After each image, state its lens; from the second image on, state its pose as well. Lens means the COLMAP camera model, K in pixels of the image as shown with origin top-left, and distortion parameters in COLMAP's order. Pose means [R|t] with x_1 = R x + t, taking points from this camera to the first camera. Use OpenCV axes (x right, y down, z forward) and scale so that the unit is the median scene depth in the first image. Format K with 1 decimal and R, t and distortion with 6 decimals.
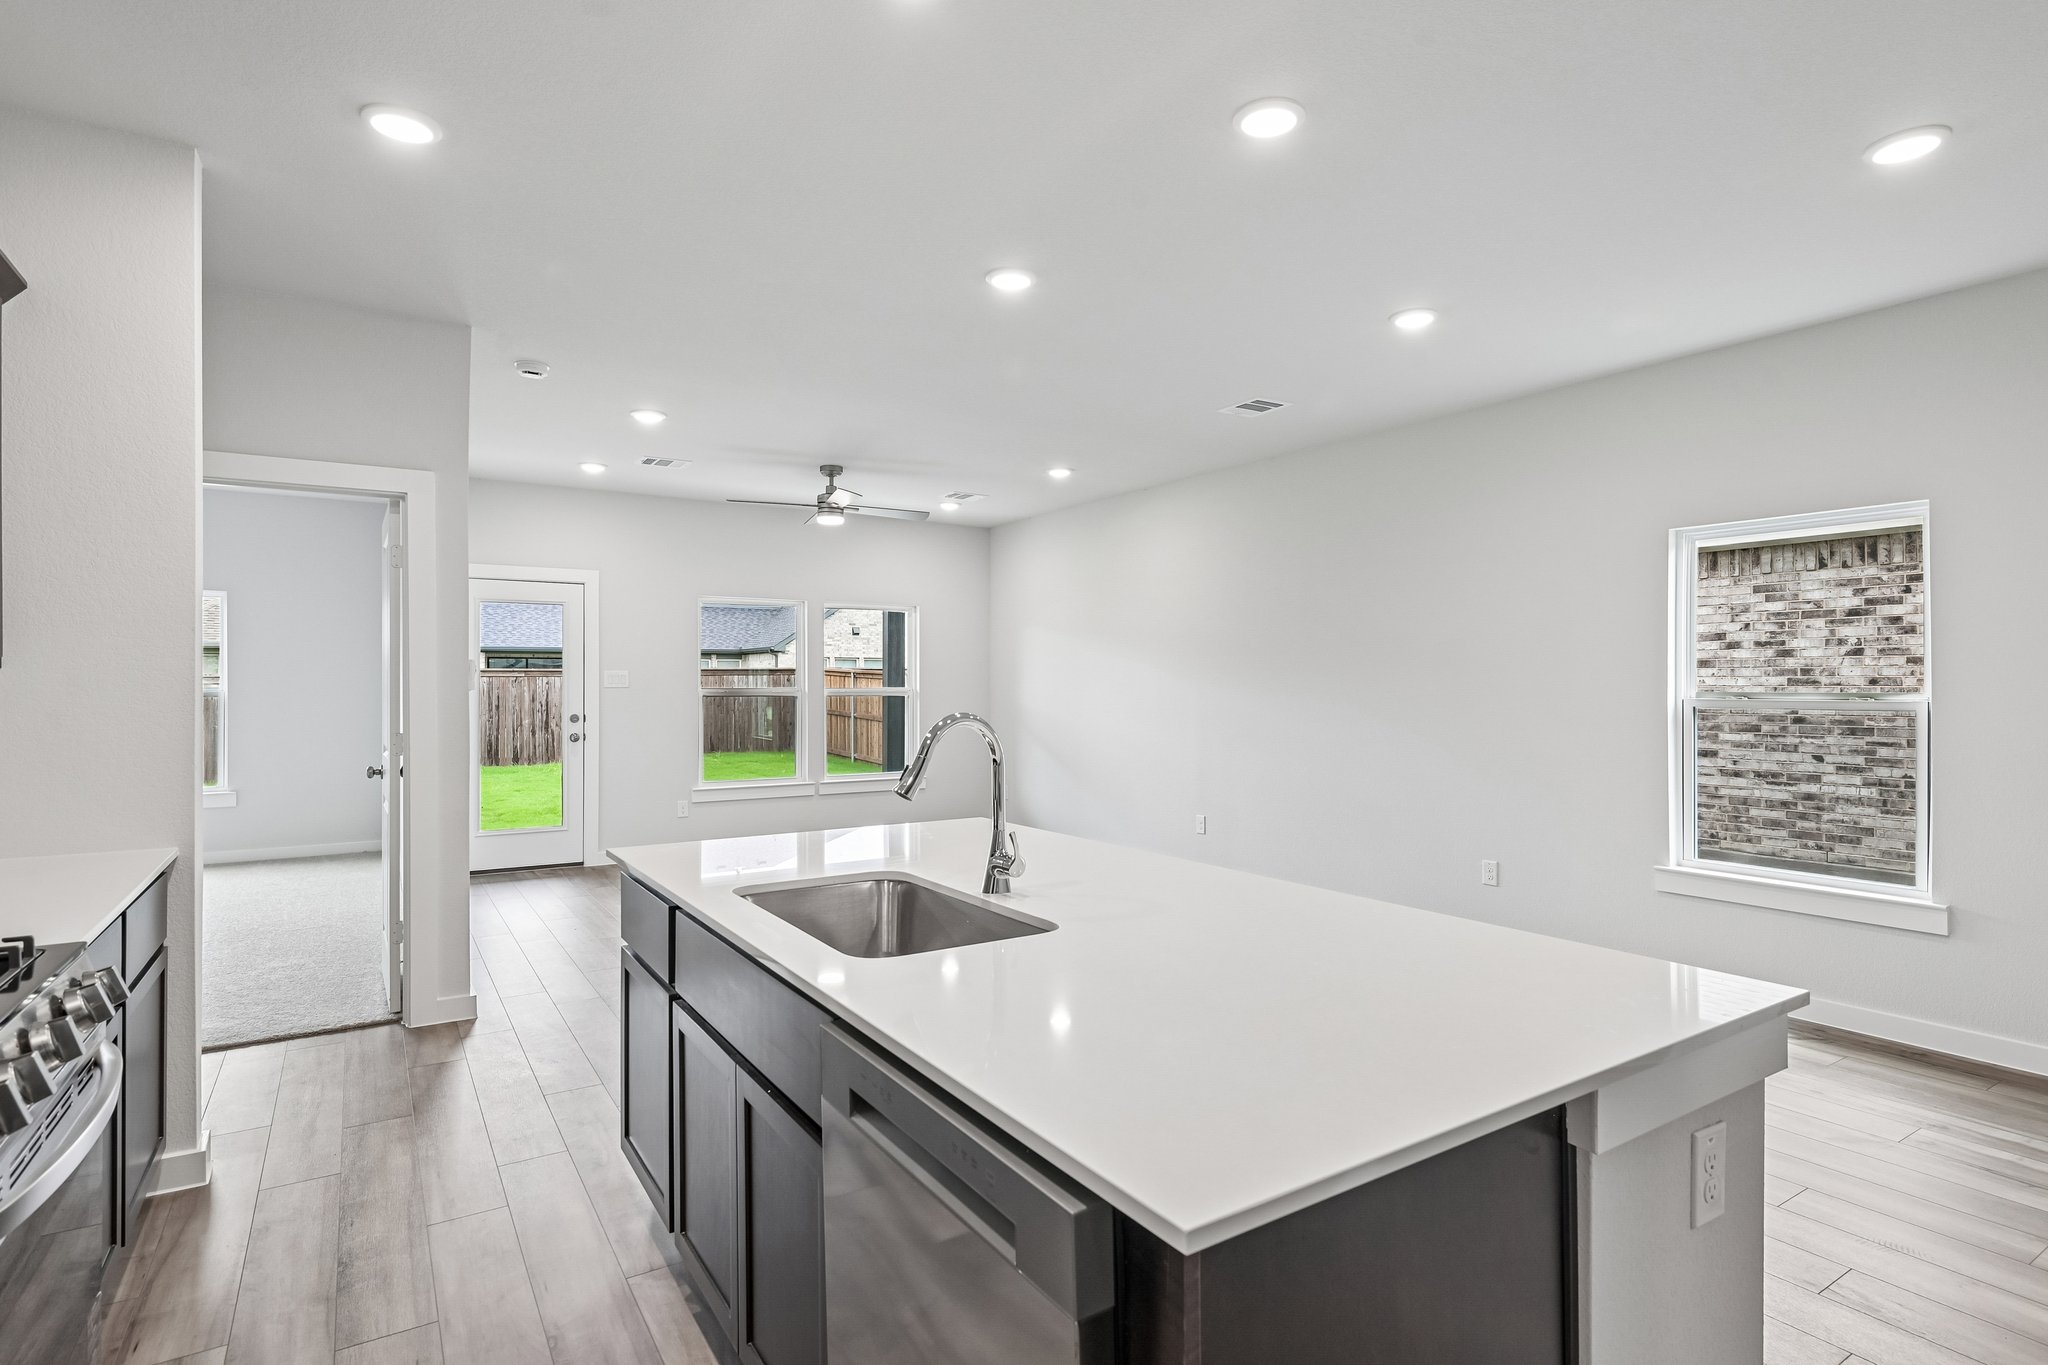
lens RADIAL K [[1030.7, 0, 1024.0], [0, 1030.7, 682.5], [0, 0, 1]] dist [-0.000264, -0.000062]
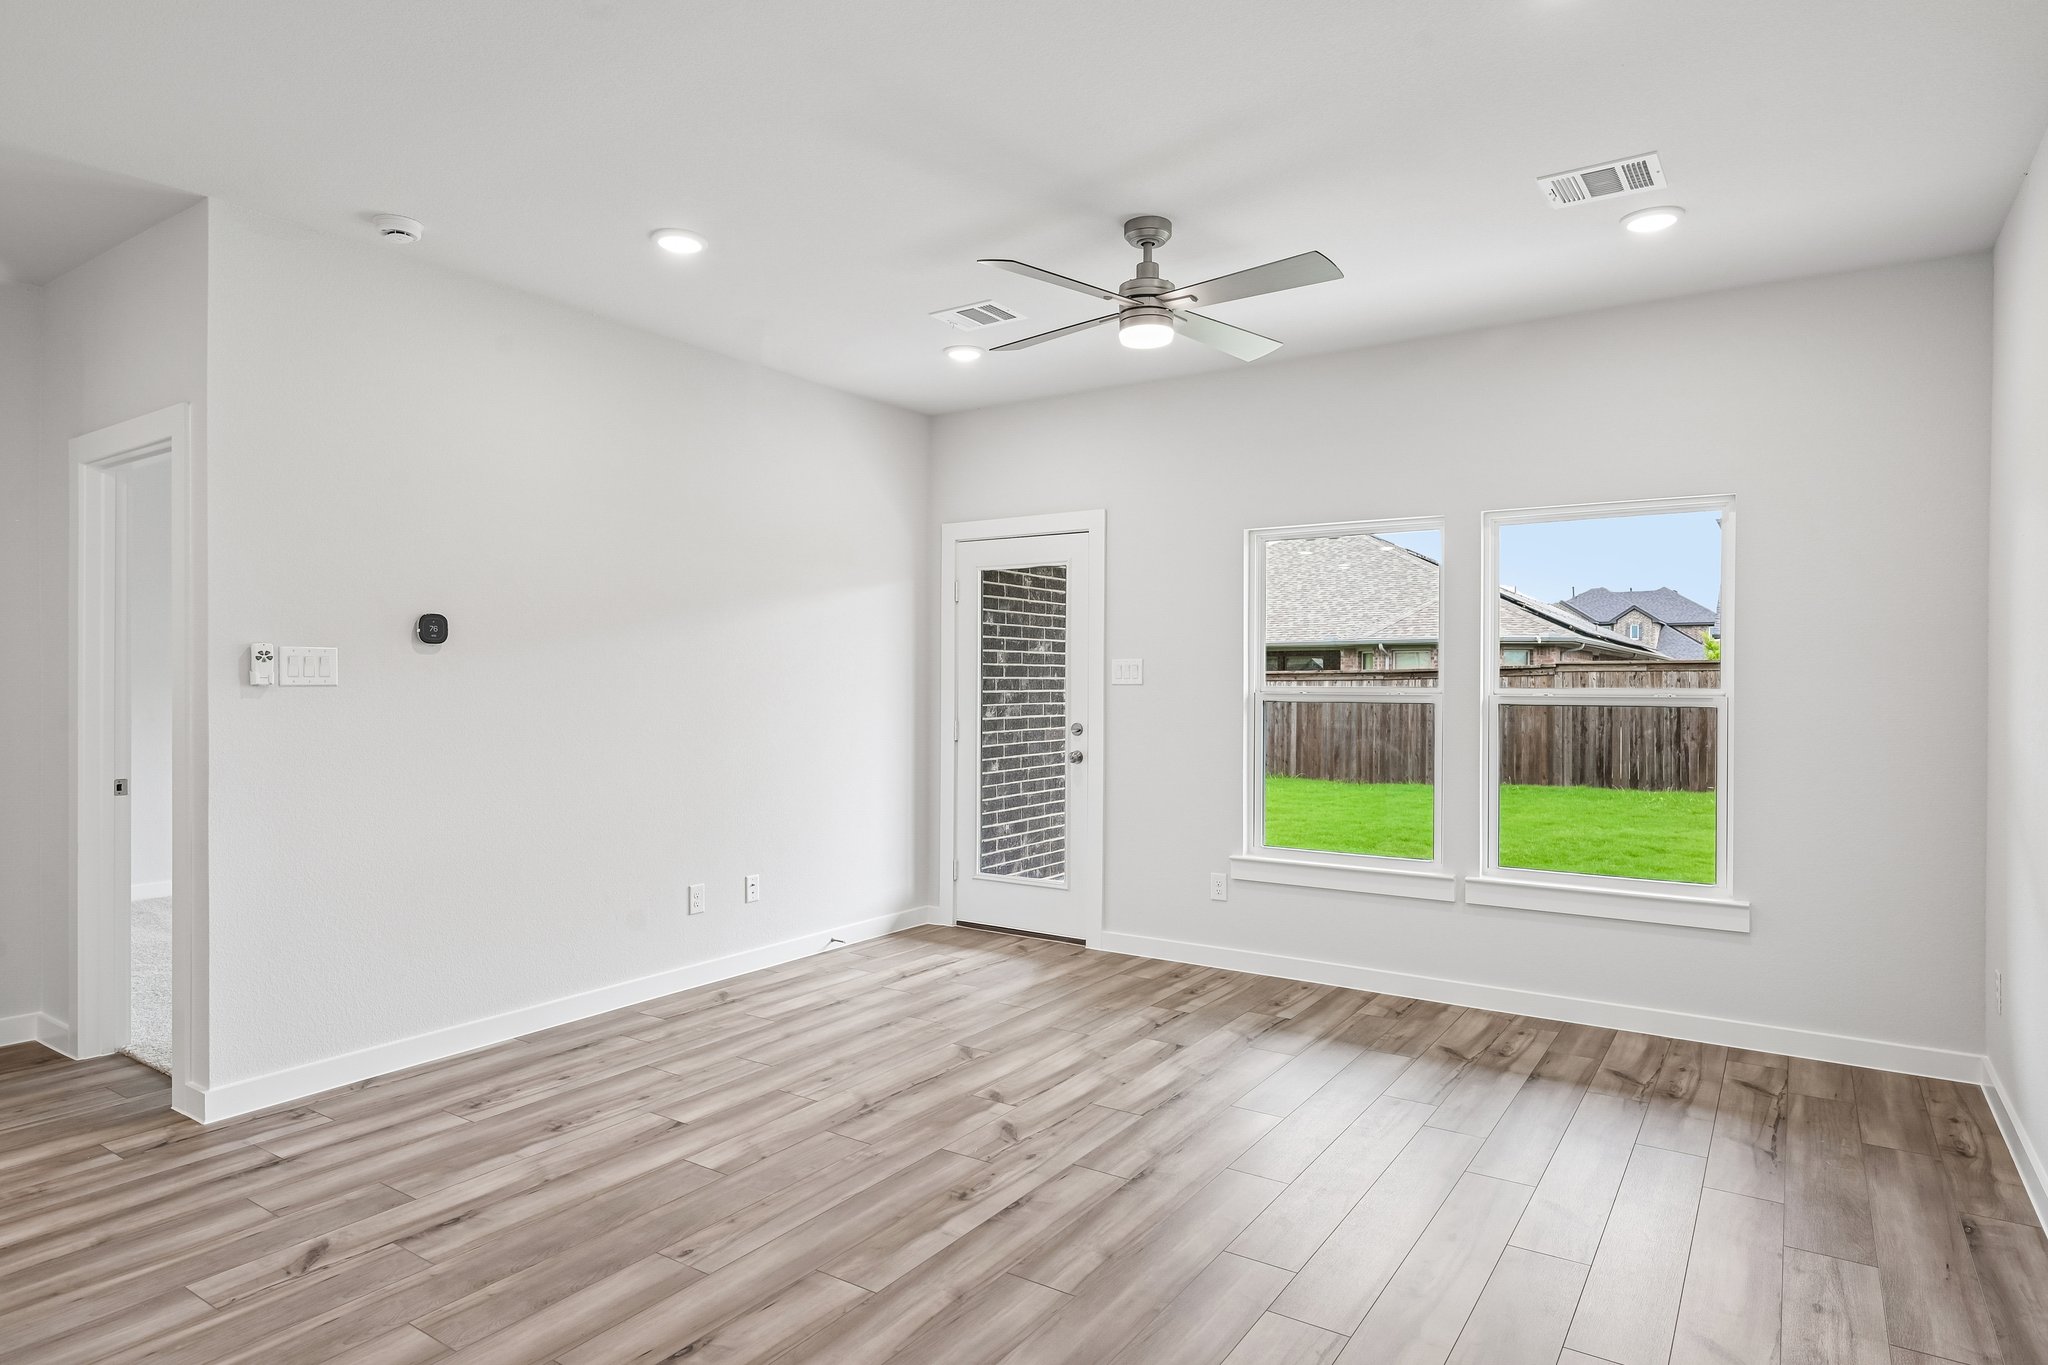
lens RADIAL K [[1148.6, 0, 1024.0], [0, 1148.6, 682.5], [0, 0, 1]] dist [-0.000394, 0.000097]
pose [[0.391778, 0.001956, -0.920058, 0.102000], [-0.000372, 0.999998, 0.001968, 0.000871], [0.920060, -0.000429, 0.391778, 0.267218]]
